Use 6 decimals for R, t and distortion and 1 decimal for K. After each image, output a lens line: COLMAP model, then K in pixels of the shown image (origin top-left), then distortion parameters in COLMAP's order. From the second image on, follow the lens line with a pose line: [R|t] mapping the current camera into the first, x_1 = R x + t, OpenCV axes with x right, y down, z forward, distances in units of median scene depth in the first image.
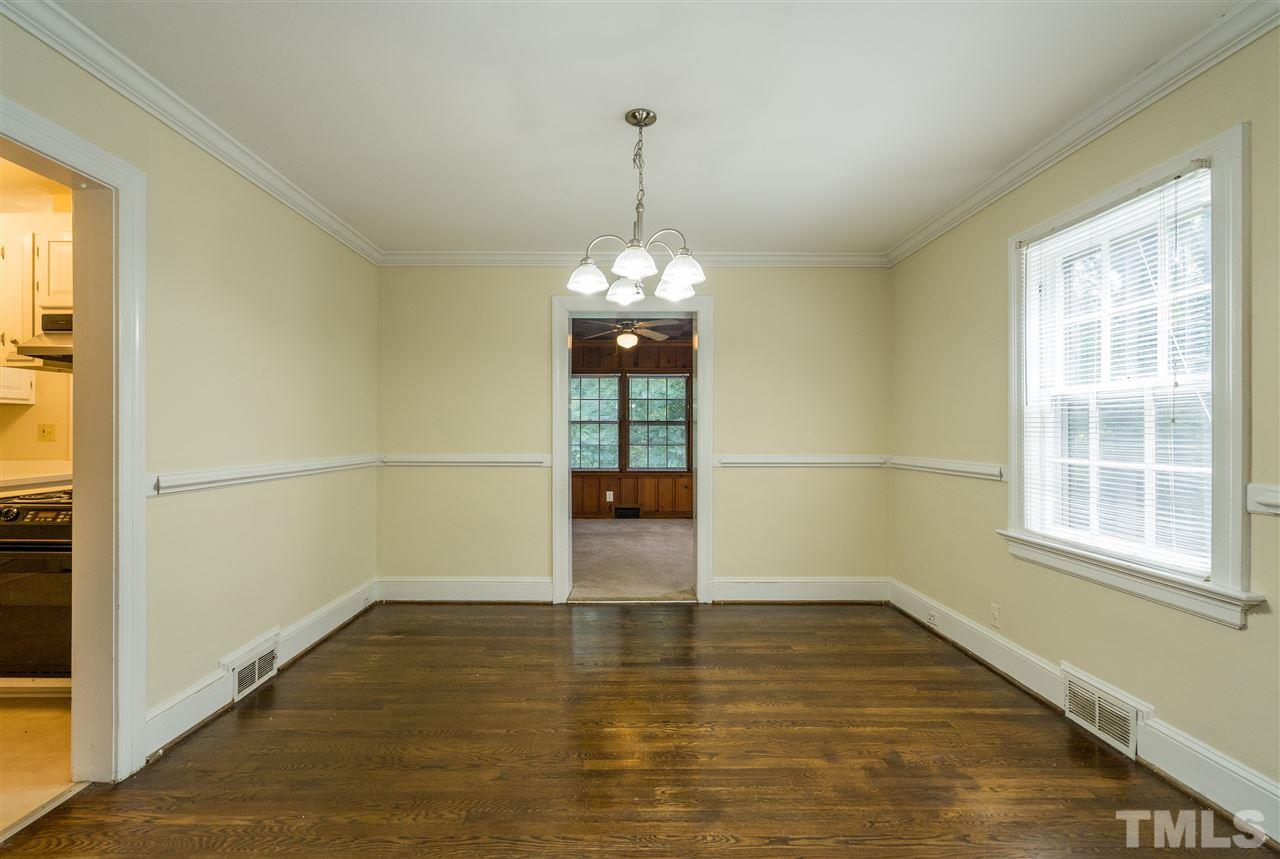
lens RADIAL K [[583.7, 0, 629.6], [0, 583.7, 432.6], [0, 0, 1]] dist [-0.005394, -0.000731]
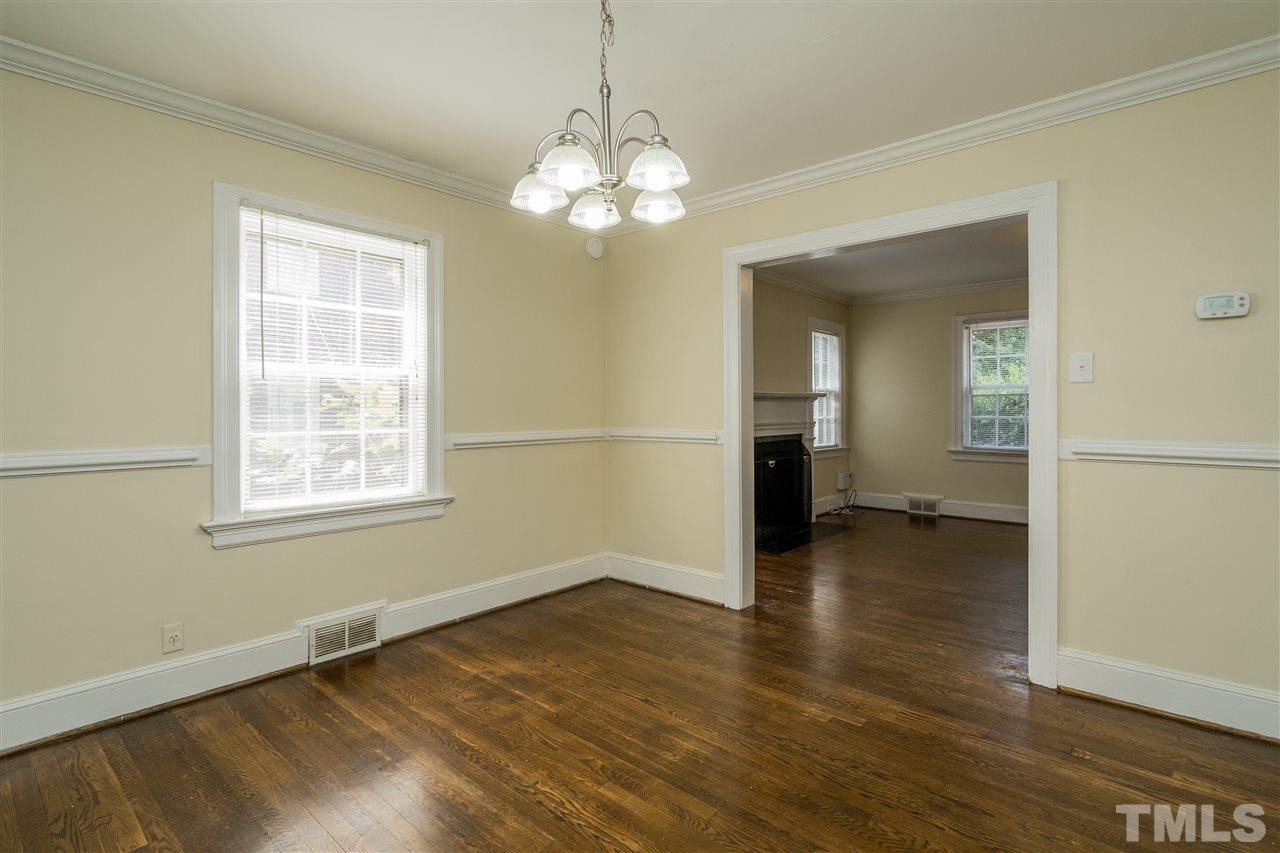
lens RADIAL K [[630.2, 0, 636.9], [0, 630.2, 415.8], [0, 0, 1]] dist [-0.000019, 0.000854]
pose [[-0.735405, -0.004615, 0.677612, -0.483982], [0.003915, 0.999931, 0.011060, 0.006002], [-0.677616, 0.010786, -0.735336, 1.397015]]
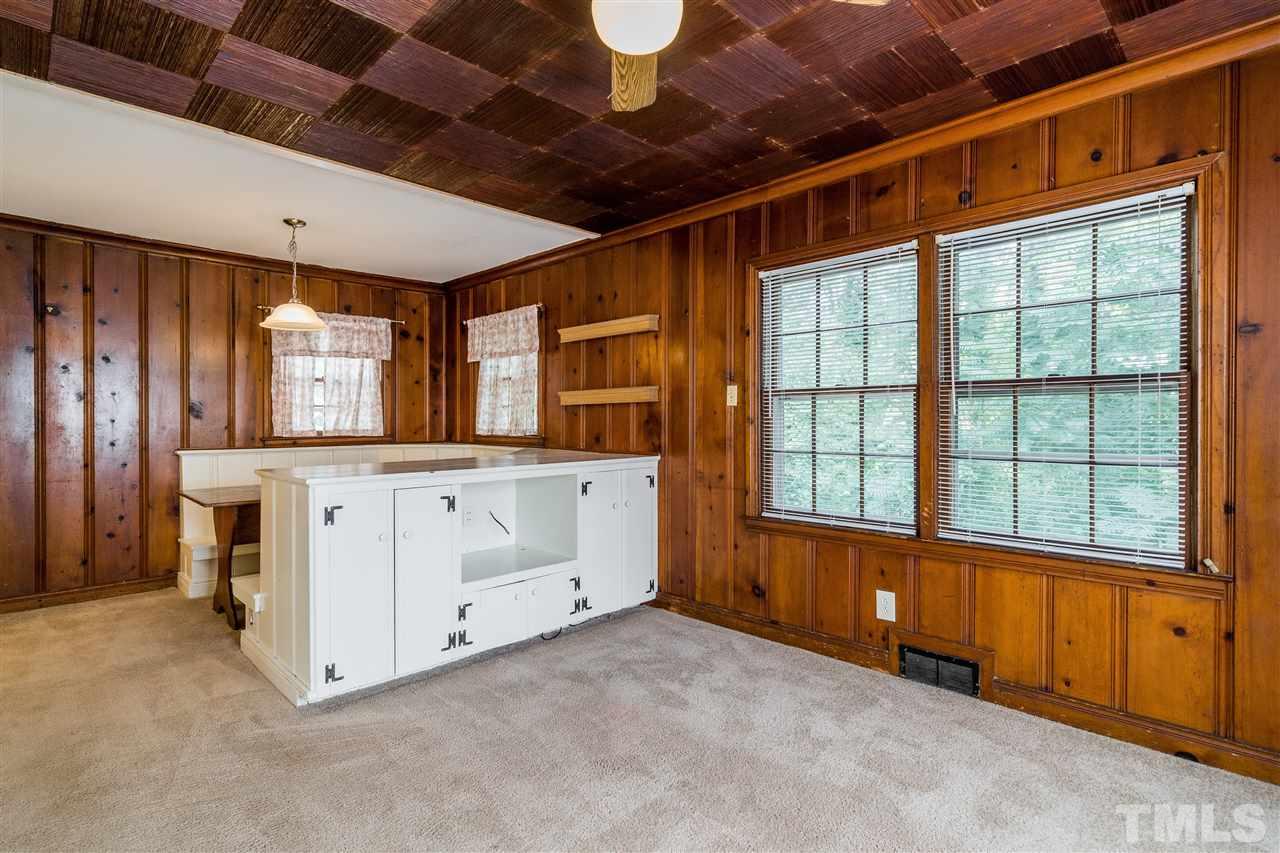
lens RADIAL K [[630.2, 0, 638.9], [0, 630.2, 420.9], [0, 0, 1]] dist [-0.000019, 0.000854]
pose [[0.704885, -0.003747, -0.709311, 0.386128], [0.002755, 0.999993, -0.002544, 0.005903], [0.709316, -0.000161, 0.704891, 1.962704]]
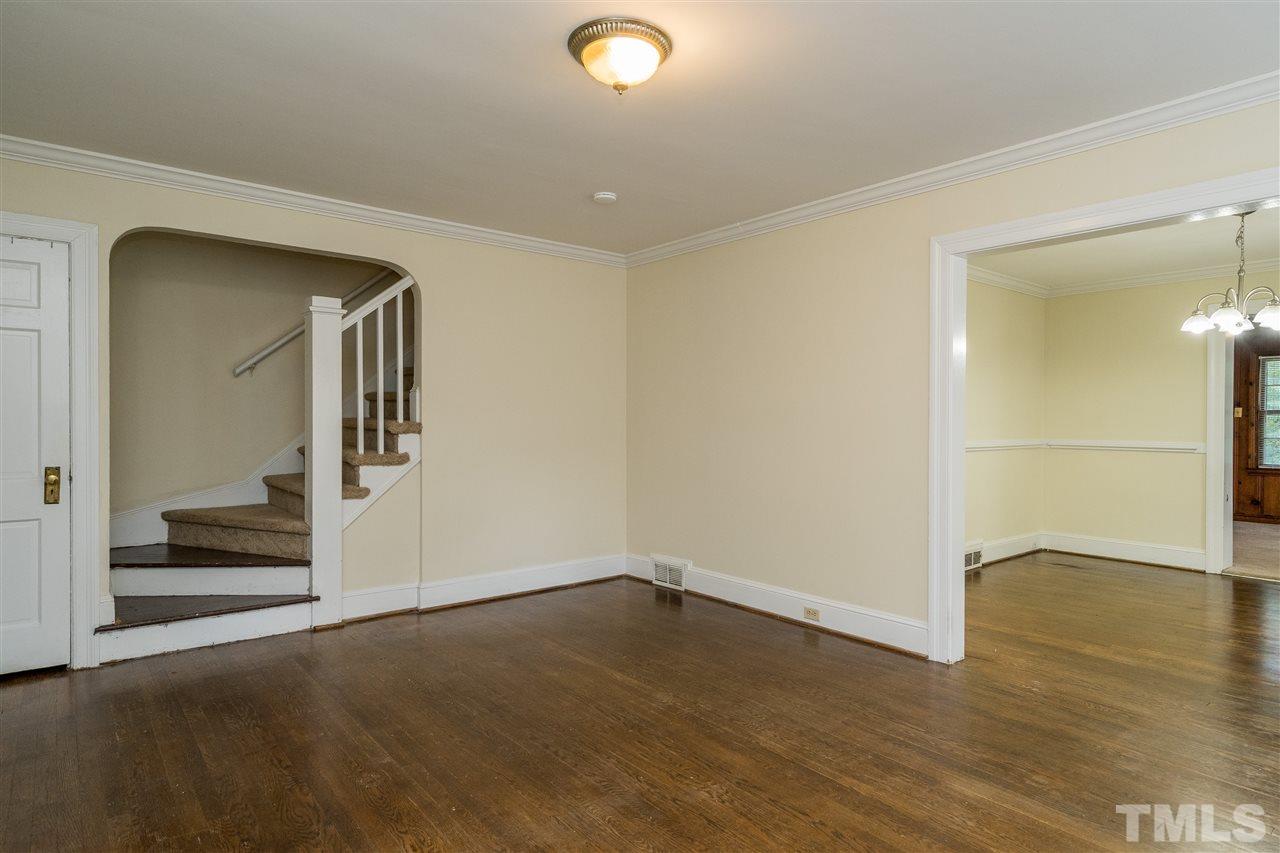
lens RADIAL K [[723.4, 0, 633.9], [0, 723.4, 422.6], [0, 0, 1]] dist [0.006041, 0.001640]
pose [[0.618826, 0.005004, -0.785512, 0.475628], [-0.004321, 0.999986, 0.002966, -0.003067], [0.785516, 0.001559, 0.618839, -1.248438]]
